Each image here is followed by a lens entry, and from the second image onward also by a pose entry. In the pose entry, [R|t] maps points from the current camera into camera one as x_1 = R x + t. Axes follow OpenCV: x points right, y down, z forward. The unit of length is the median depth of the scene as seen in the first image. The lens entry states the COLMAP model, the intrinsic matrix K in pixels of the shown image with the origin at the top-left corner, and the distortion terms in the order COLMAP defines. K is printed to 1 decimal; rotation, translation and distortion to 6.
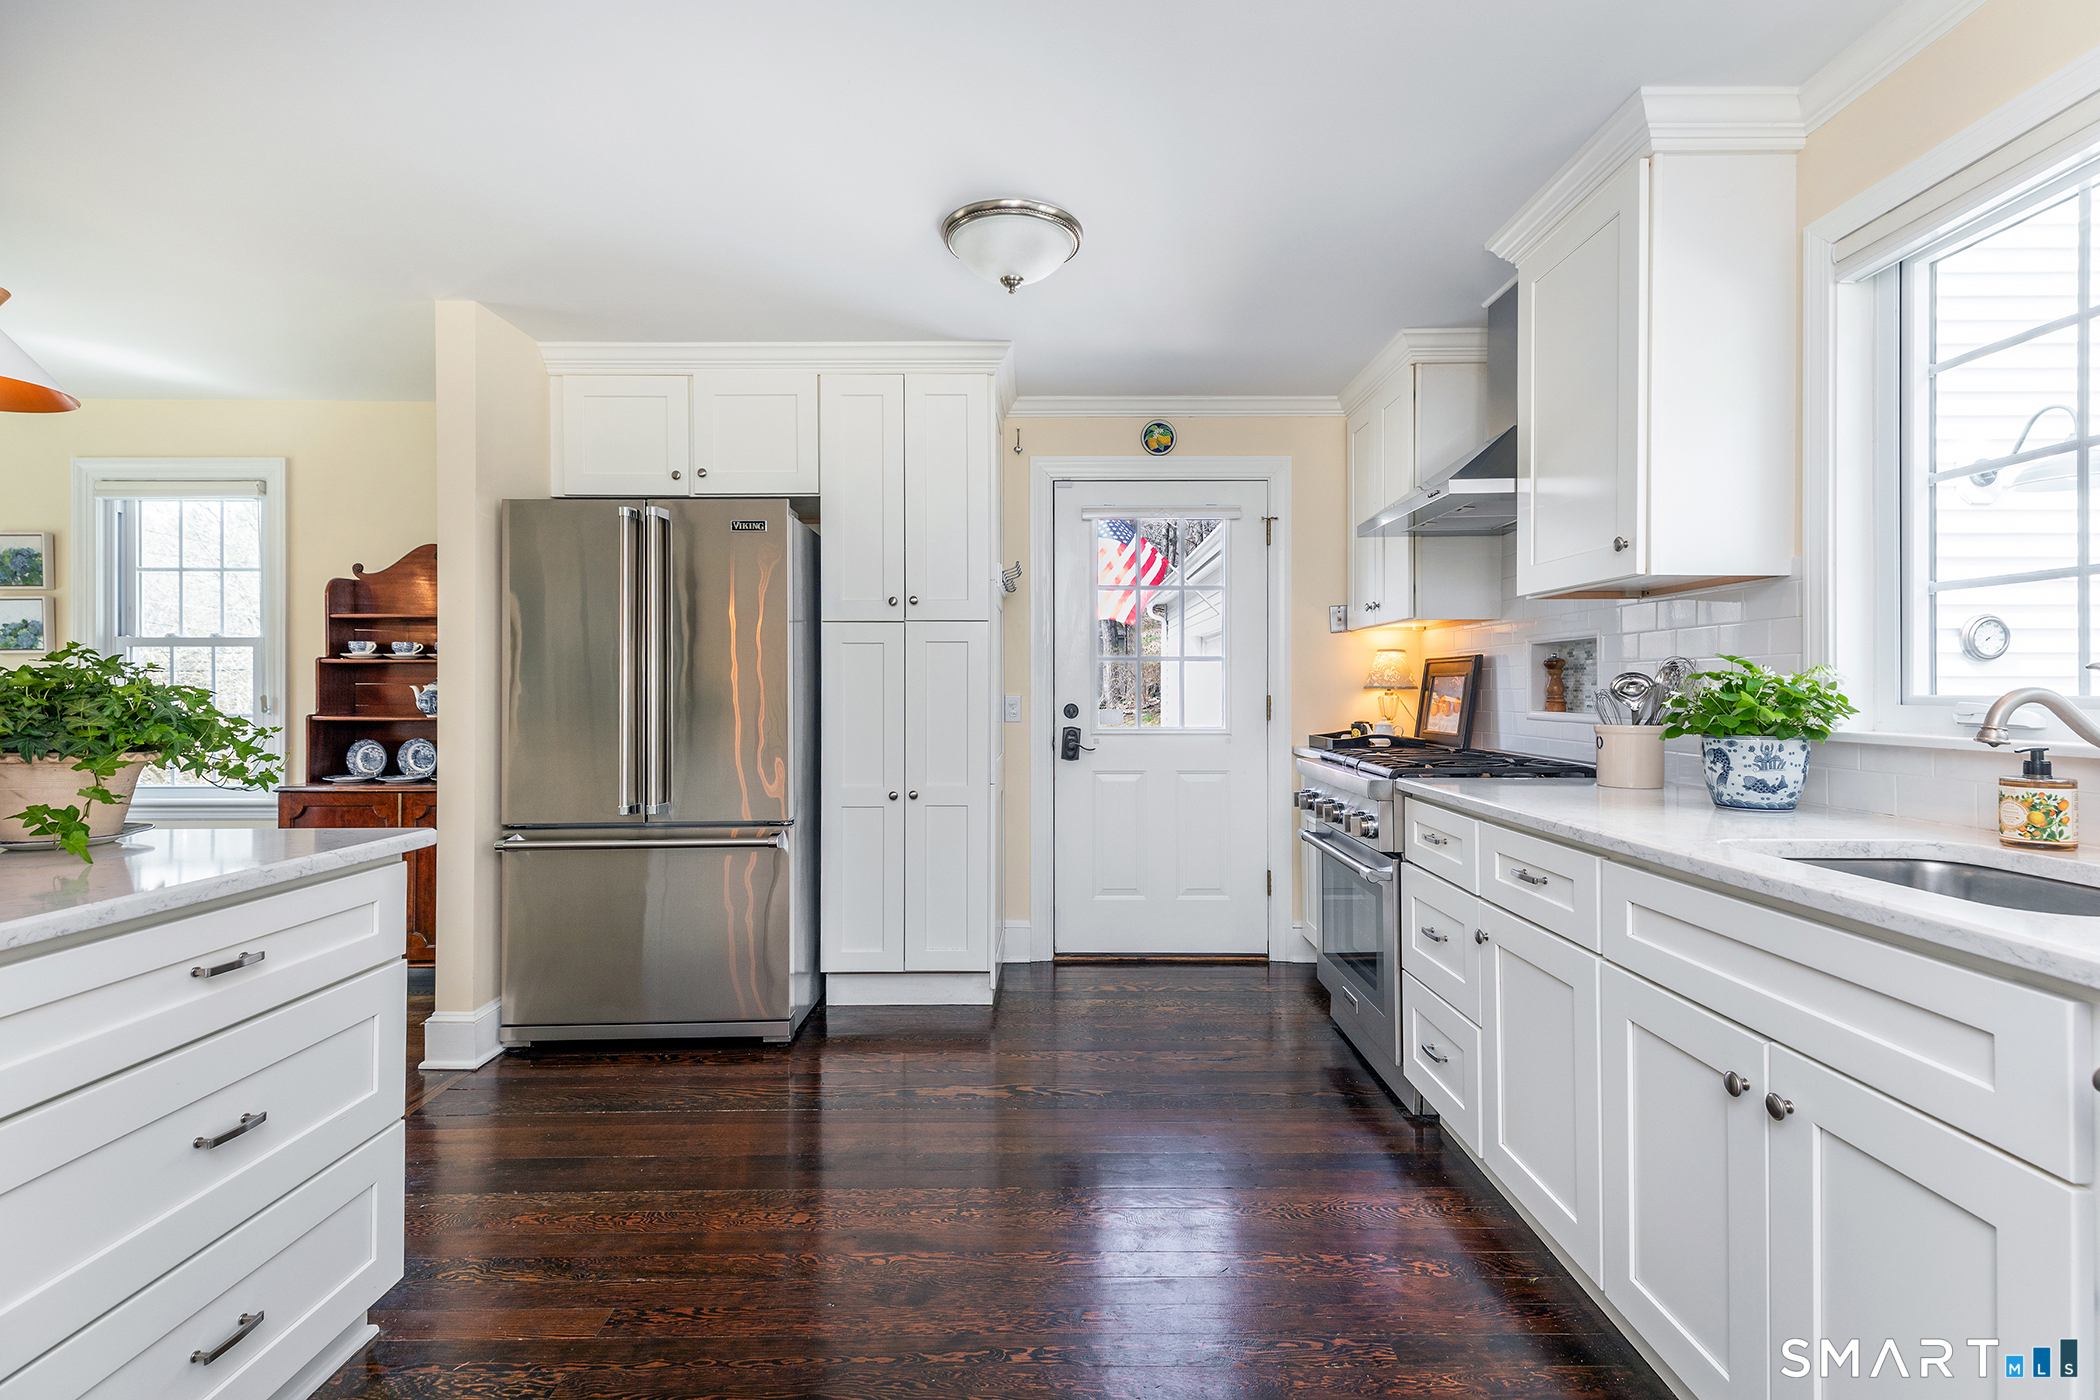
lens RADIAL K [[946.9, 0, 1049.3], [0, 946.9, 683.5], [0, 0, 1]] dist [0.011680, -0.008603]
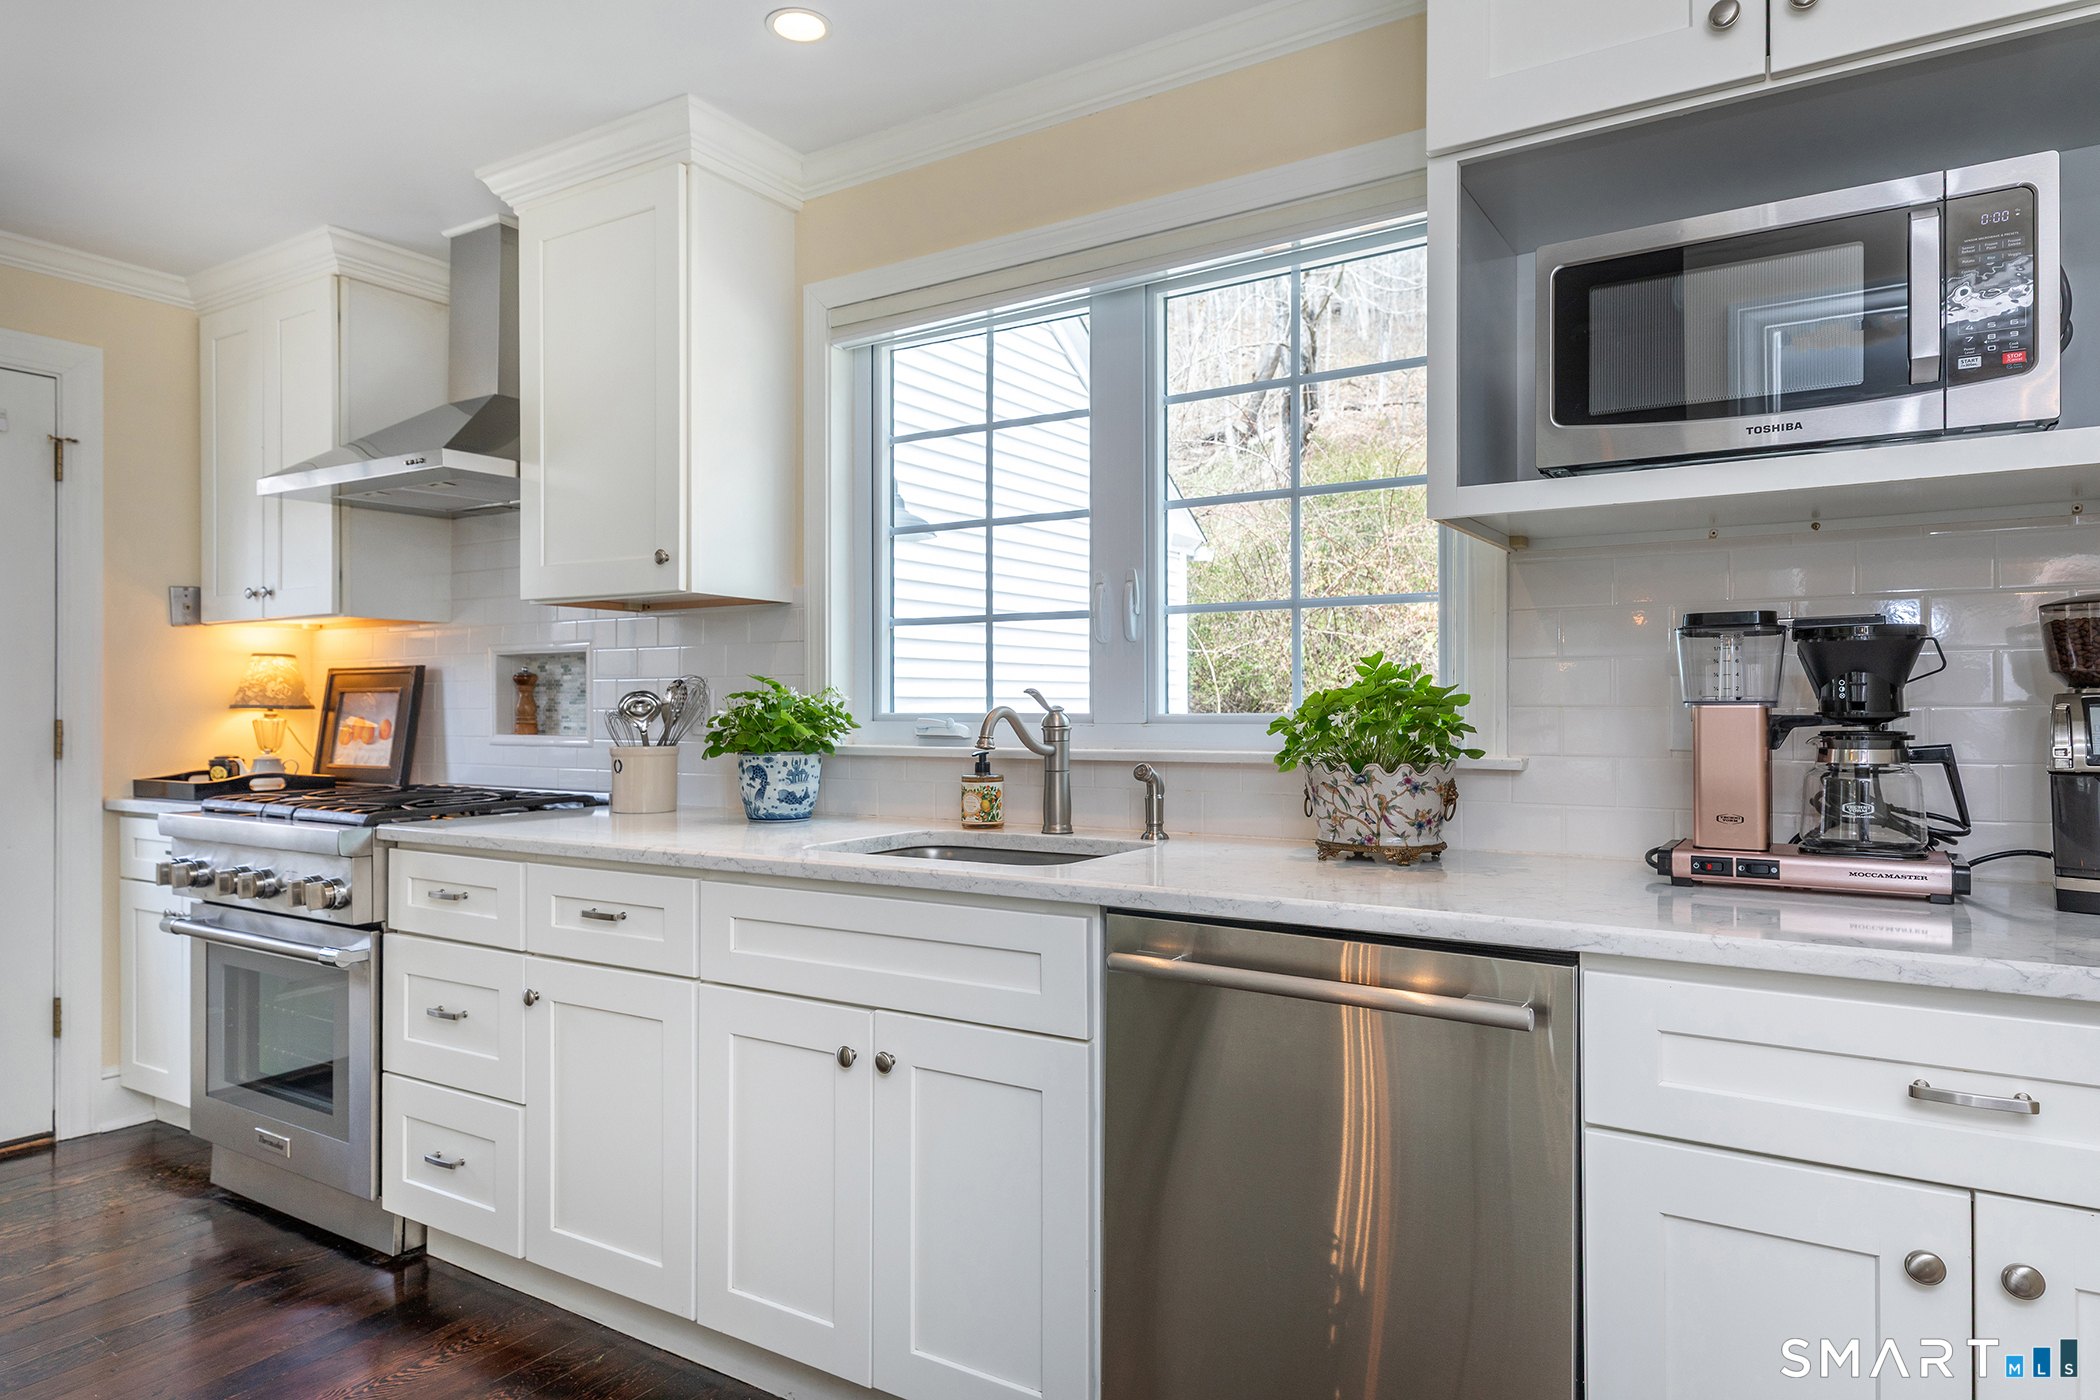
lens RADIAL K [[1241.4, 0, 1050.0], [0, 1241.4, 700.0], [0, 0, 1]] dist [0.003061, -0.000123]
pose [[0.524245, 0.002944, 0.851562, -0.259096], [-0.002211, 0.999995, -0.002096, -0.000909], [-0.851565, -0.000784, 0.524249, 0.010415]]
